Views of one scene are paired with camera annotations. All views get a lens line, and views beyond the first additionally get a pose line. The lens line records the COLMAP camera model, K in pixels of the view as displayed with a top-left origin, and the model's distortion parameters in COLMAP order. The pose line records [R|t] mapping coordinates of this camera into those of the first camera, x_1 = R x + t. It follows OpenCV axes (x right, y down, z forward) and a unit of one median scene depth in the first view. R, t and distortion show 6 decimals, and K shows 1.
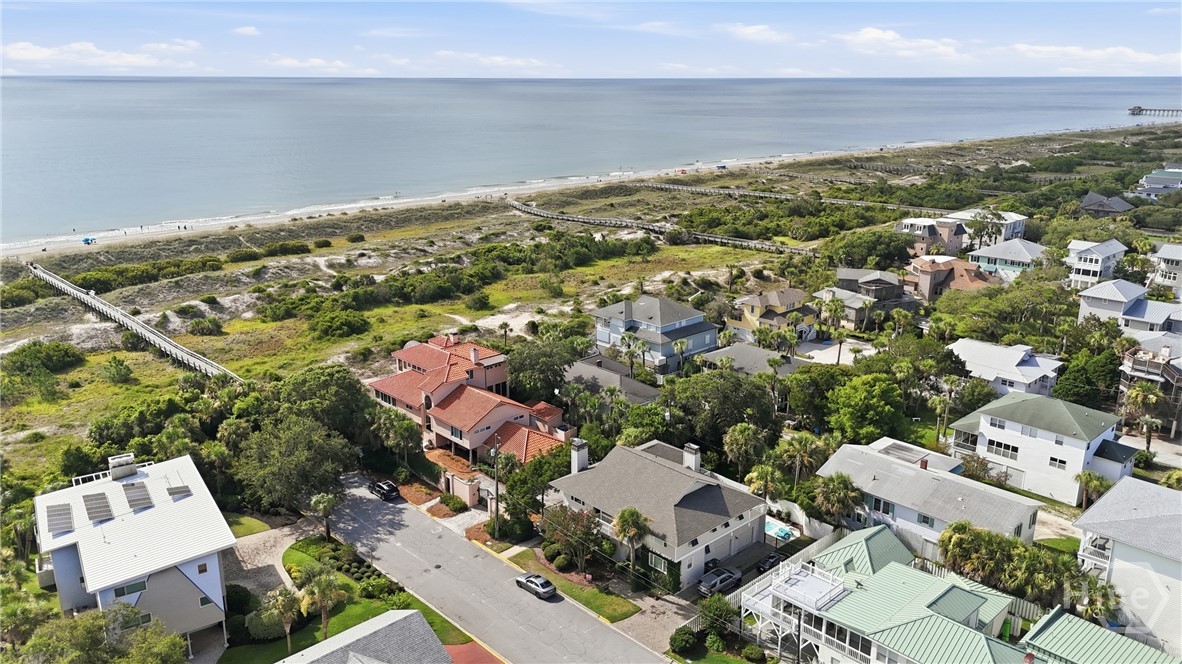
lens RADIAL K [[858.9, 0, 595.5], [0, 858.9, 381.8], [0, 0, 1]] dist [0.121116, -0.118163]
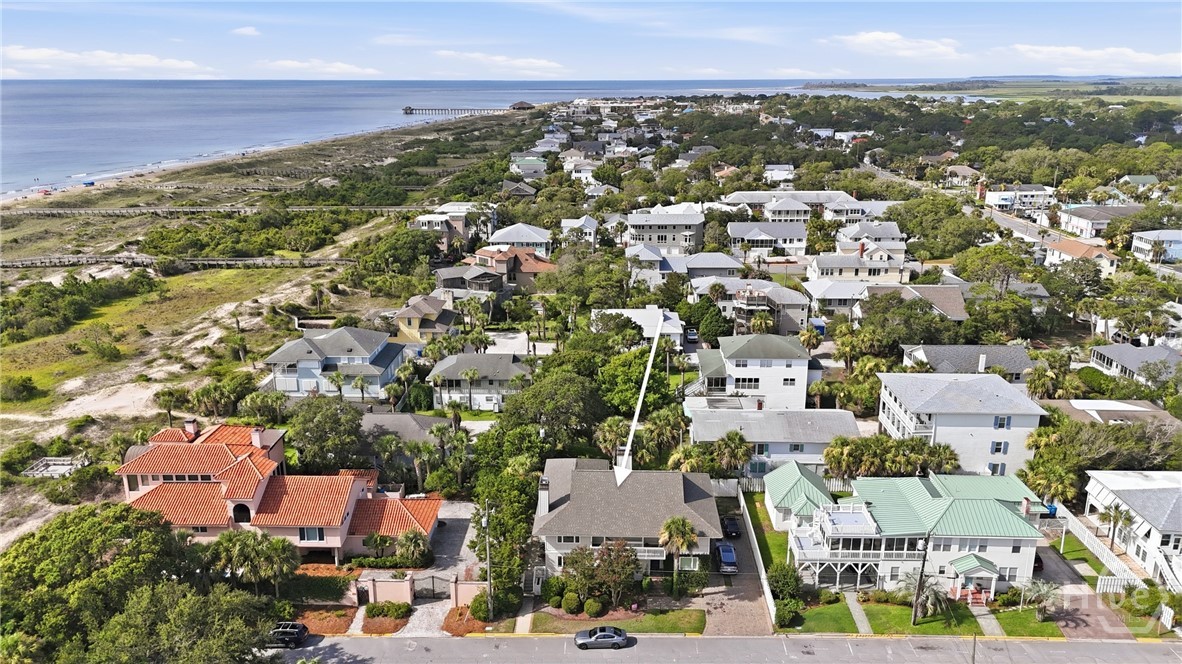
lens RADIAL K [[858.9, 0, 595.5], [0, 858.9, 381.8], [0, 0, 1]] dist [0.121116, -0.118163]
pose [[0.712908, -0.241305, 0.658433, -0.460504], [0.243098, 0.965750, 0.090721, -0.082356], [-0.657773, 0.095388, 0.747152, 0.228346]]
